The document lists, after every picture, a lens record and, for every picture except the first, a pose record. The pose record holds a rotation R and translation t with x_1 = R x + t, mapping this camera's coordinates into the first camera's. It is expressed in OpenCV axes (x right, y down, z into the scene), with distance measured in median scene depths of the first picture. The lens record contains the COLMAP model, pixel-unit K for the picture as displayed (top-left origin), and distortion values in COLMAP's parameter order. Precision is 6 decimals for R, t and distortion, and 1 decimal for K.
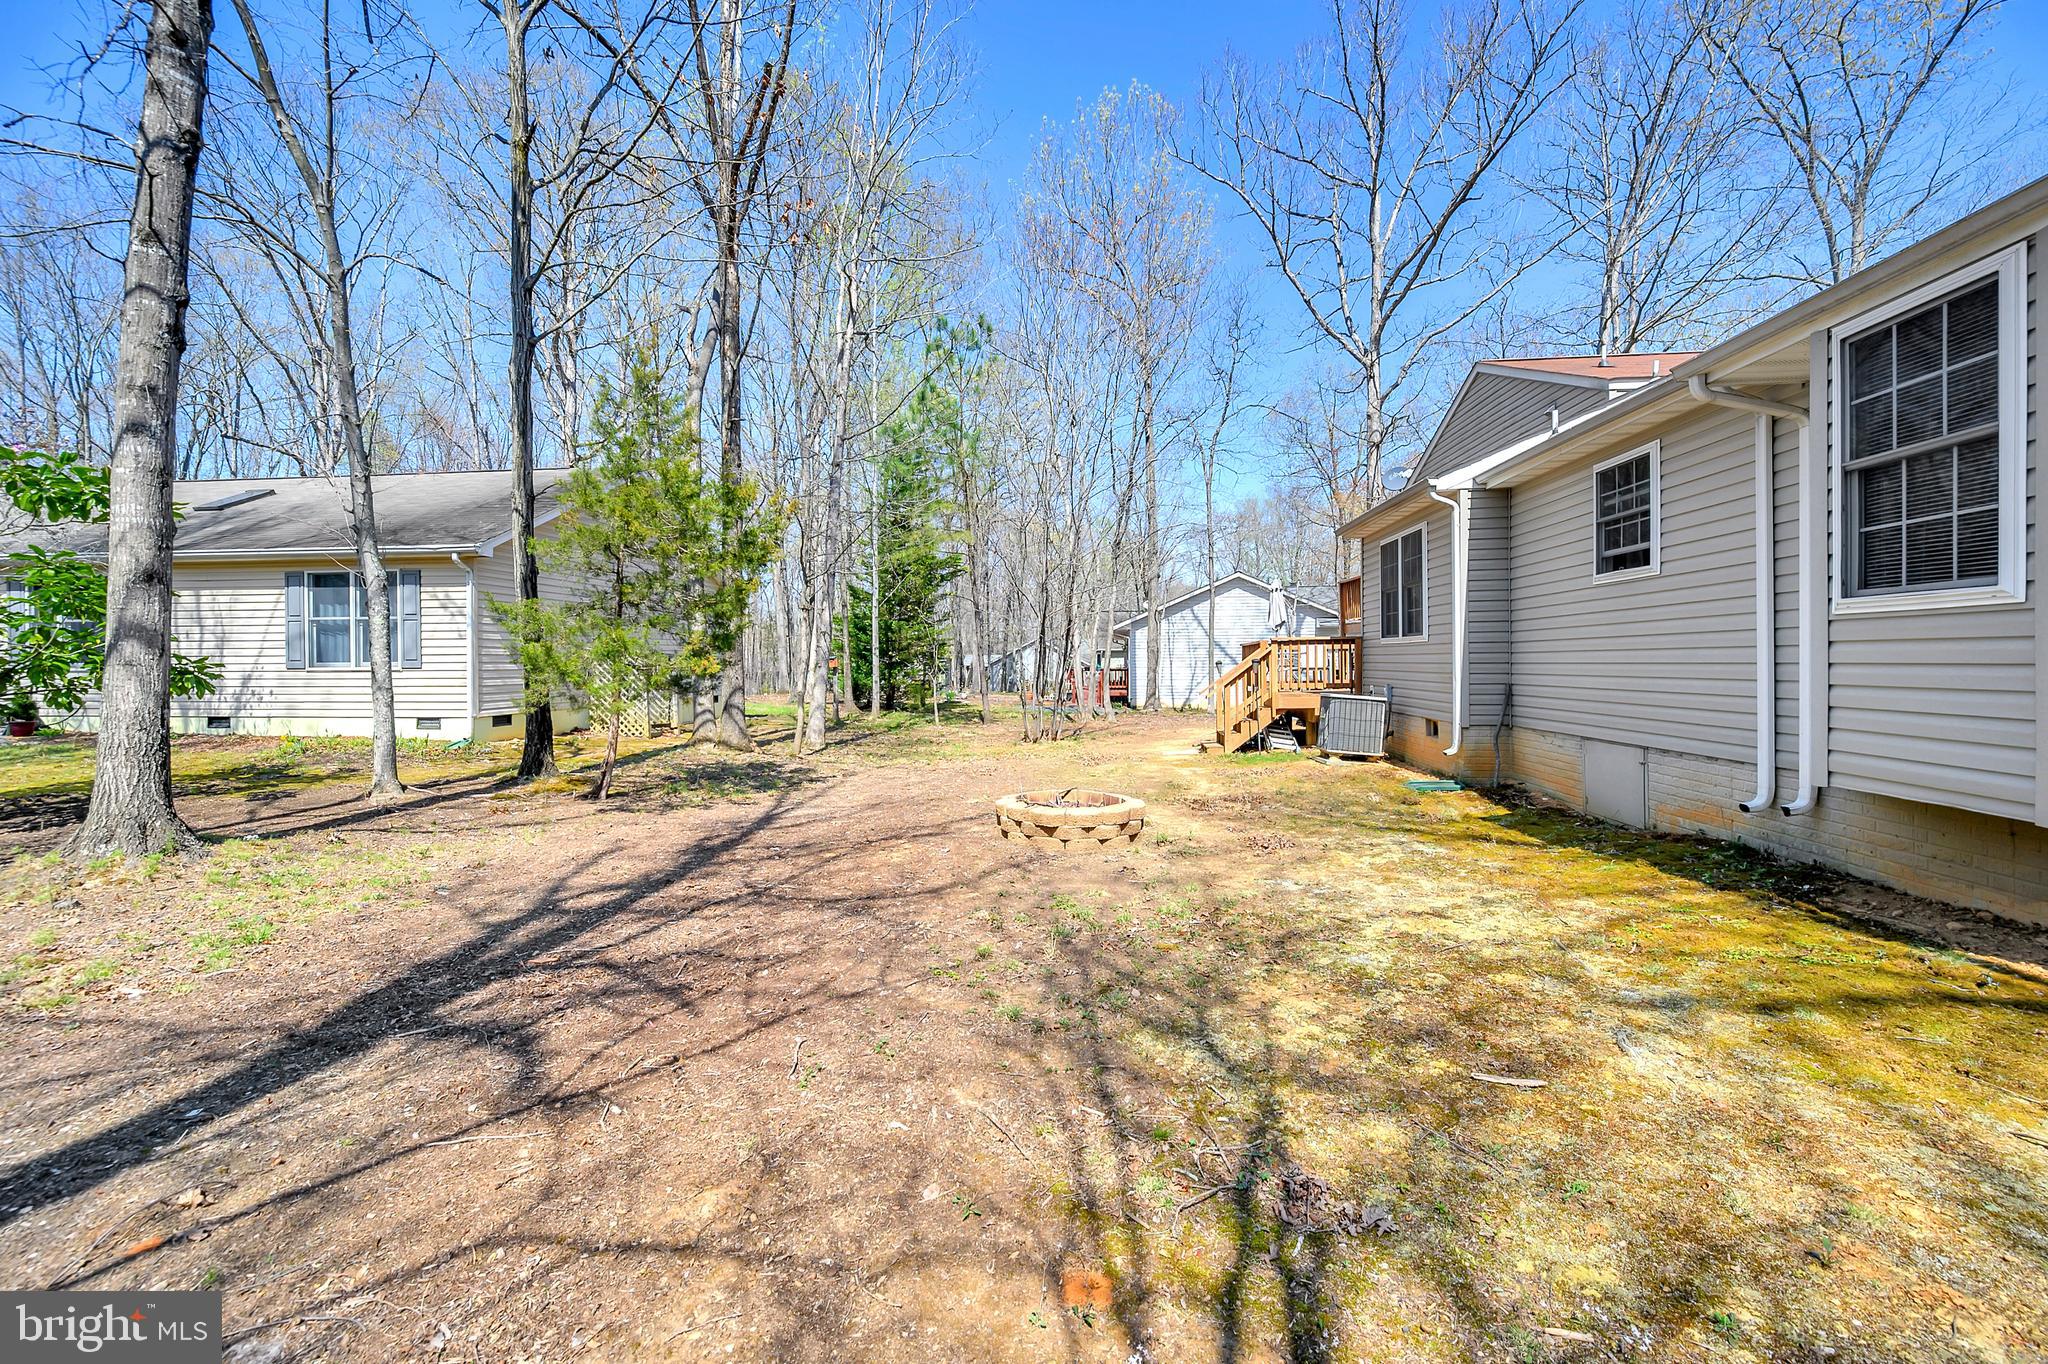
lens RADIAL K [[818.0, 0, 1035.8], [0, 818.0, 669.7], [0, 0, 1]] dist [-0.000814, -0.000276]
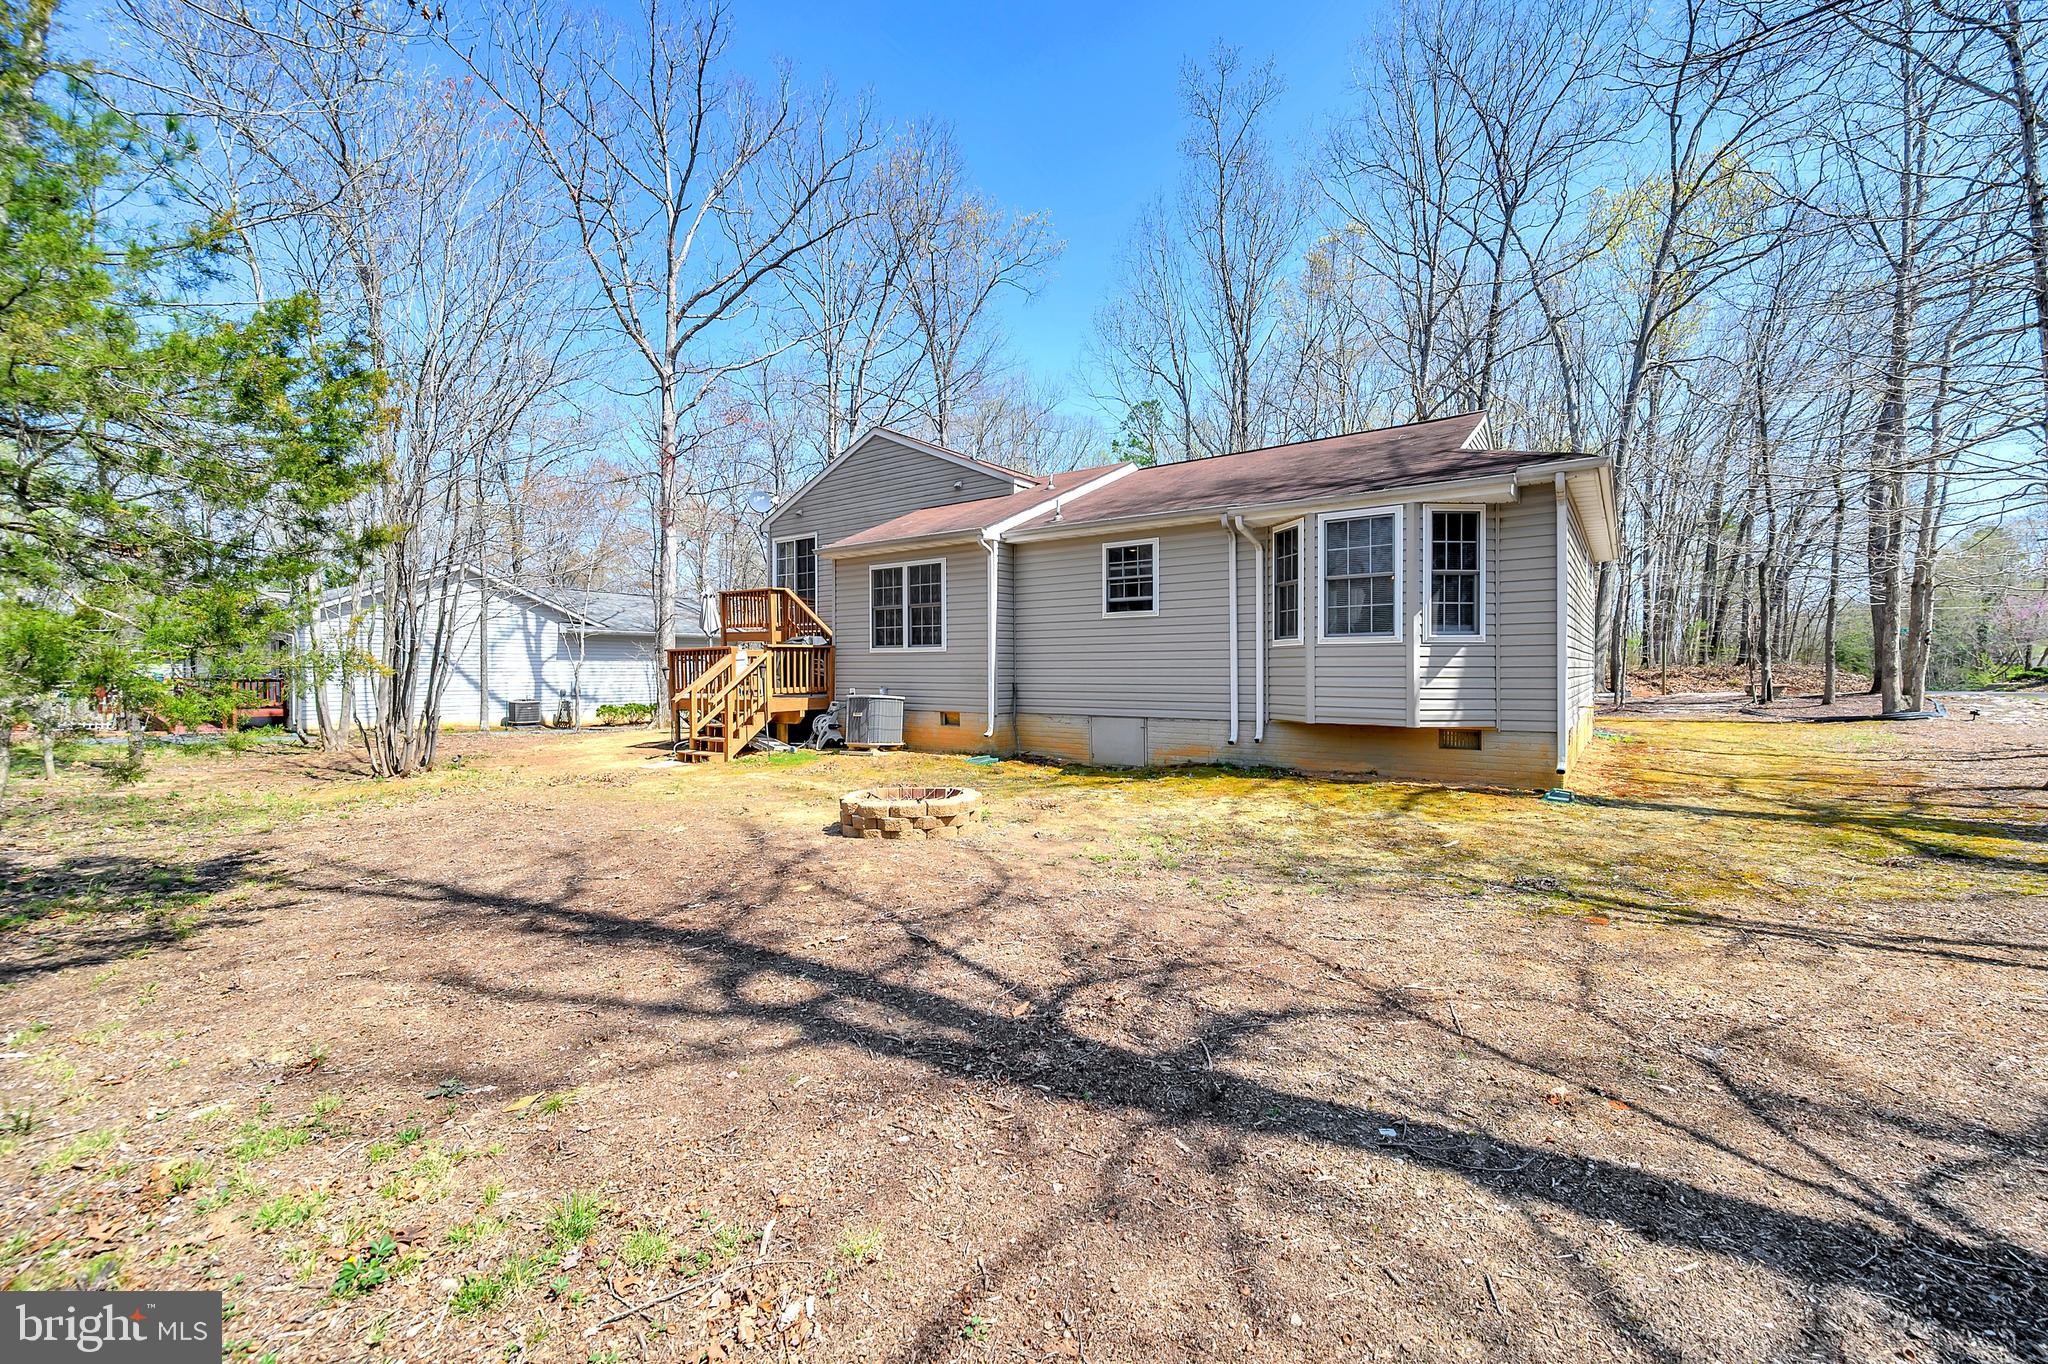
lens RADIAL K [[818.0, 0, 1035.8], [0, 818.0, 669.7], [0, 0, 1]] dist [-0.000814, -0.000276]
pose [[0.493812, 0.006938, 0.869541, -1.112537], [0.005849, 0.999919, -0.011300, 0.018514], [-0.869549, 0.010666, 0.493731, 0.488243]]
